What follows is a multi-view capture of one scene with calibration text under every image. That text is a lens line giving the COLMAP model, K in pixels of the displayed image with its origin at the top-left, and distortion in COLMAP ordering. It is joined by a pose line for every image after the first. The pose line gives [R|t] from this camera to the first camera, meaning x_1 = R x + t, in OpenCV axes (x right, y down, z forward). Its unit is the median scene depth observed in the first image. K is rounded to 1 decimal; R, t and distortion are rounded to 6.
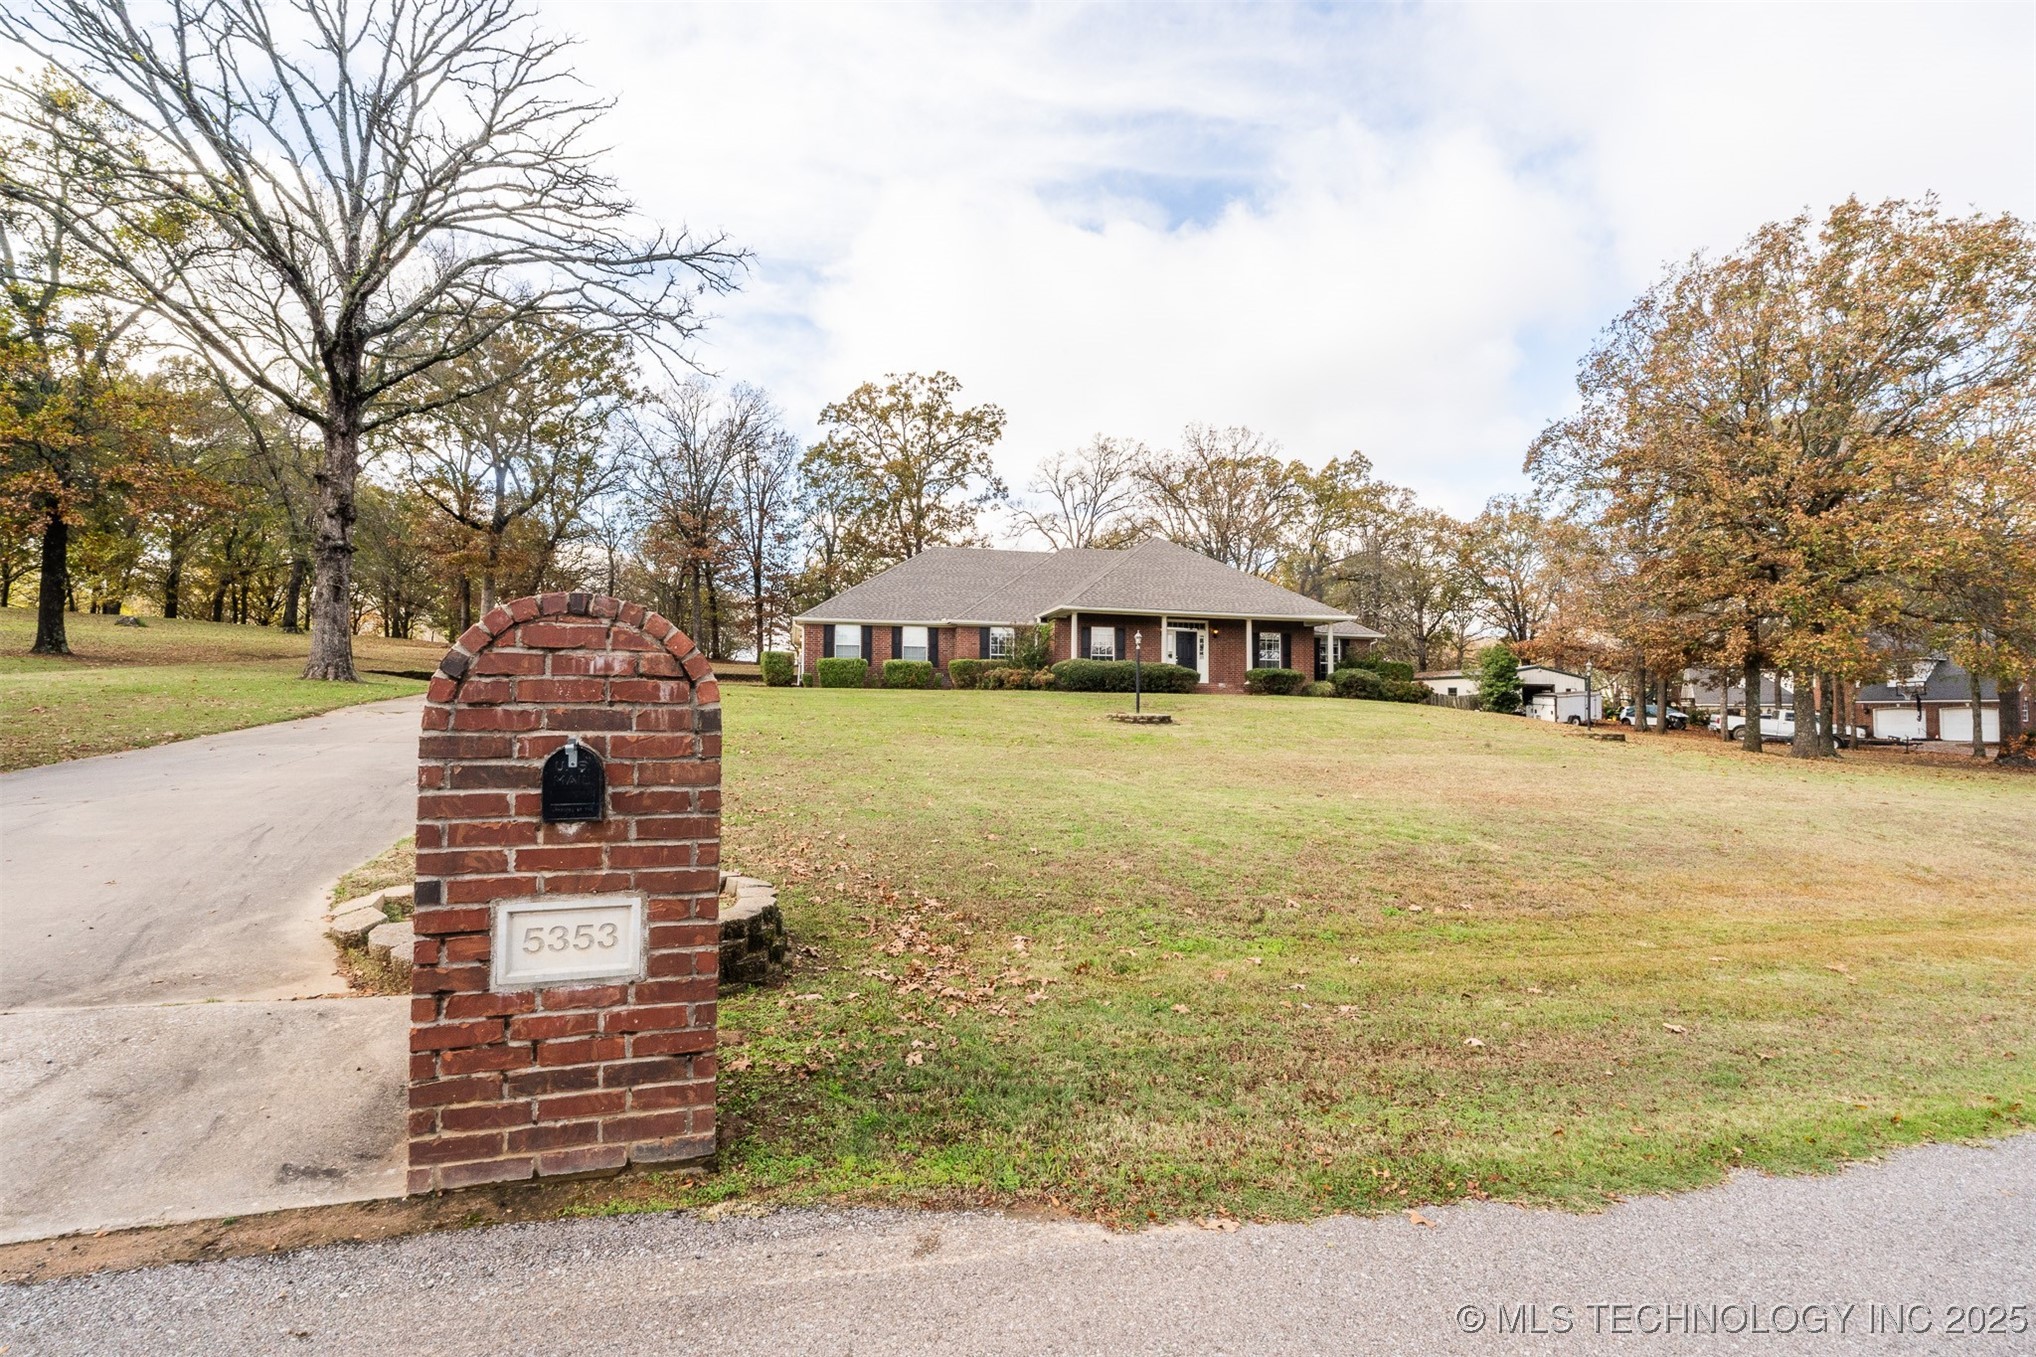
lens RADIAL K [[904.4, 0, 1019.7], [0, 904.4, 679.5], [0, 0, 1]] dist [-0.000642, -0.000644]
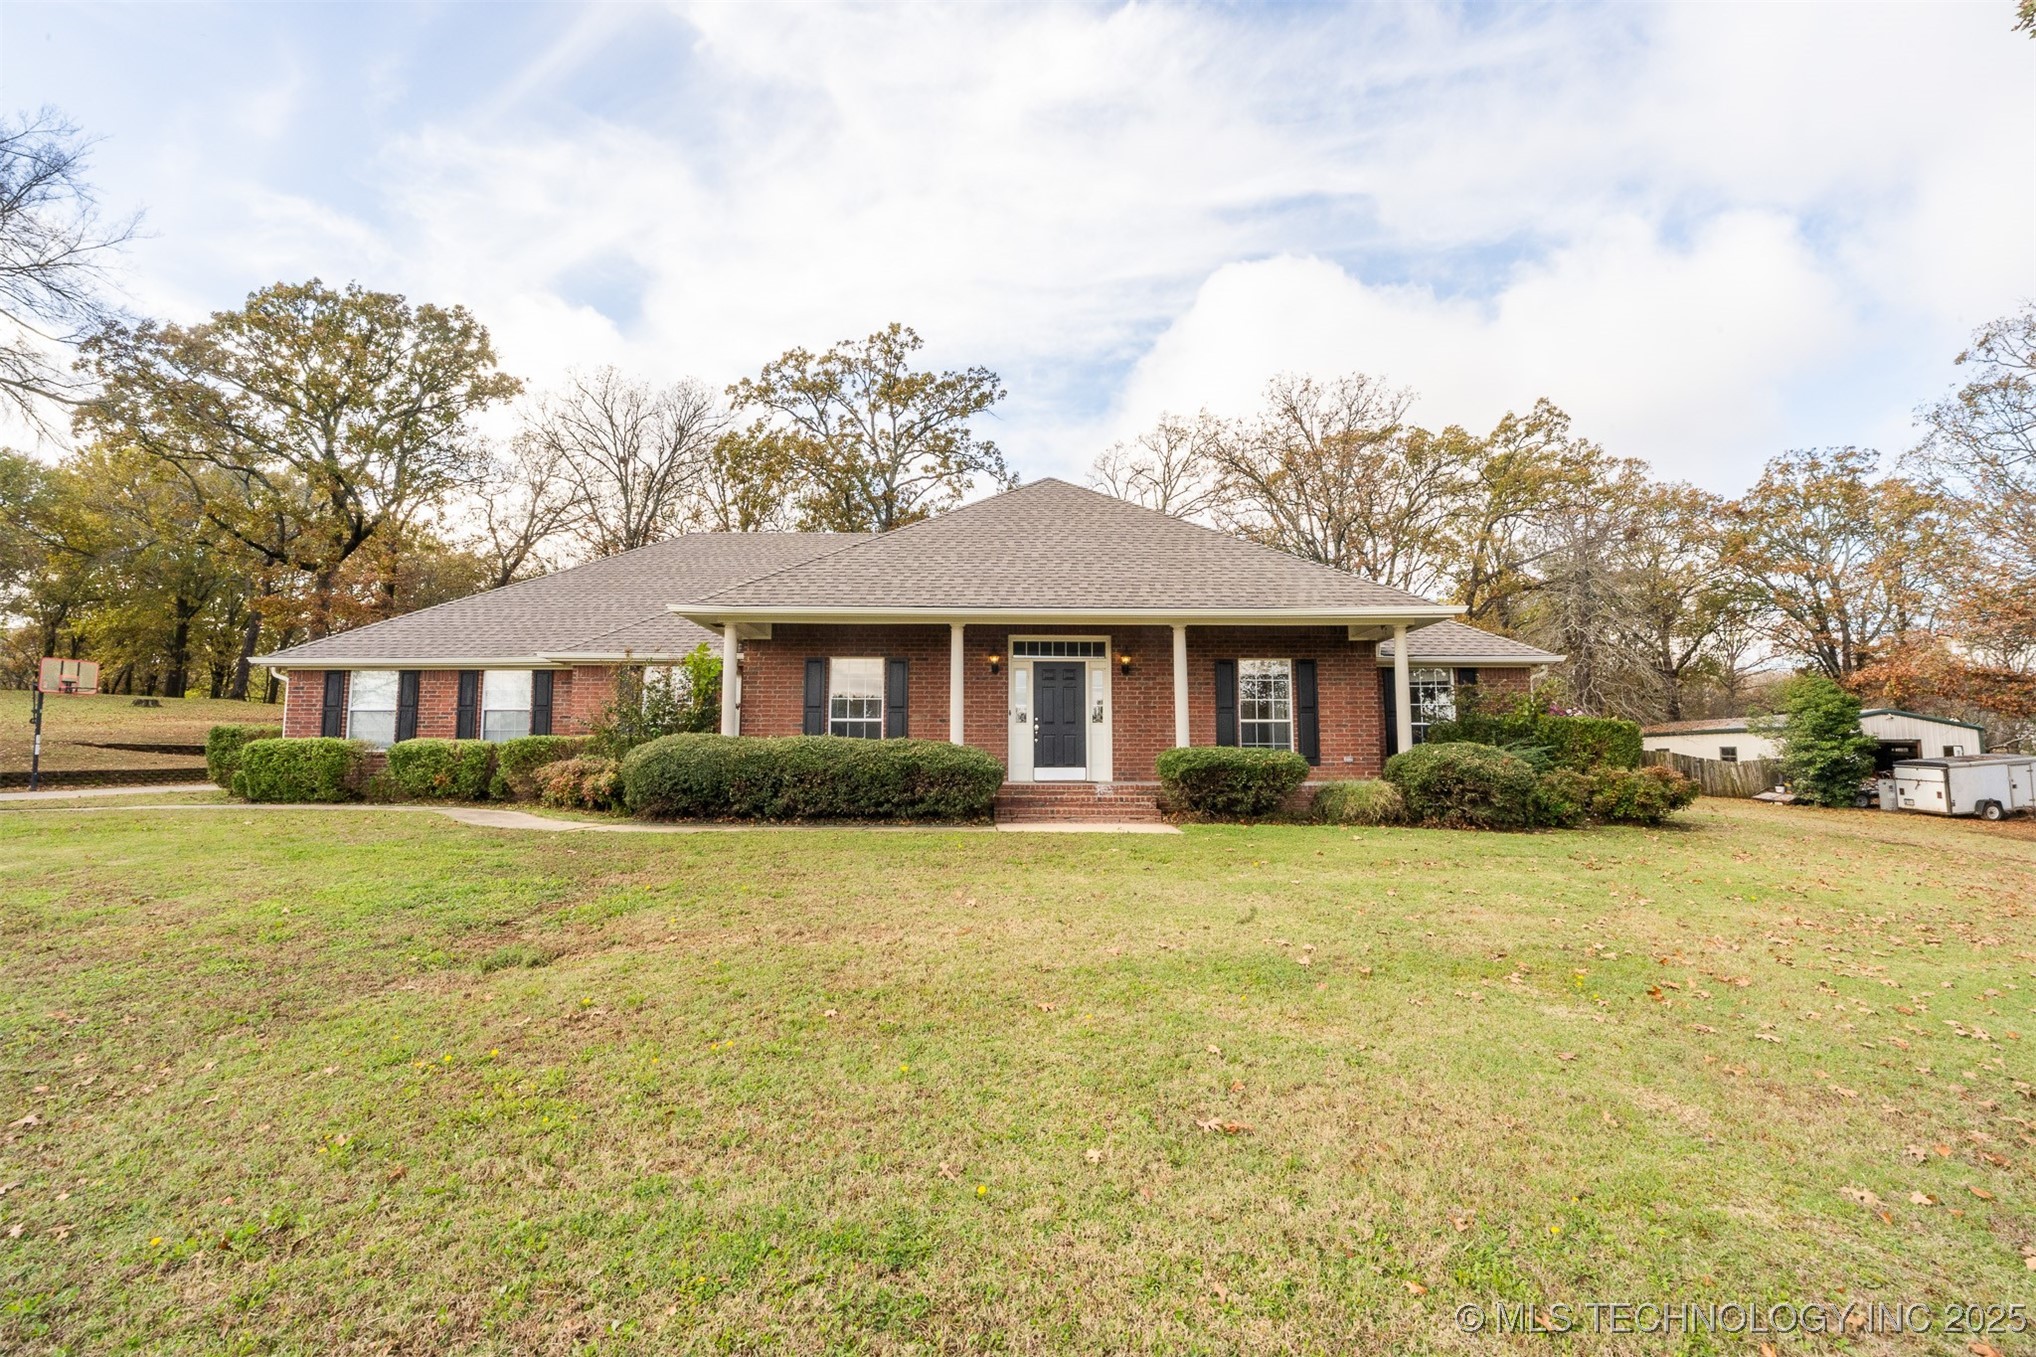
lens RADIAL K [[904.4, 0, 1019.6], [0, 904.4, 678.2], [0, 0, 1]] dist [-0.000642, -0.000644]
pose [[0.978136, -0.030949, -0.205650, 0.147280], [0.018365, 0.997856, -0.062823, -0.010096], [0.207153, 0.057673, 0.976607, 0.325123]]
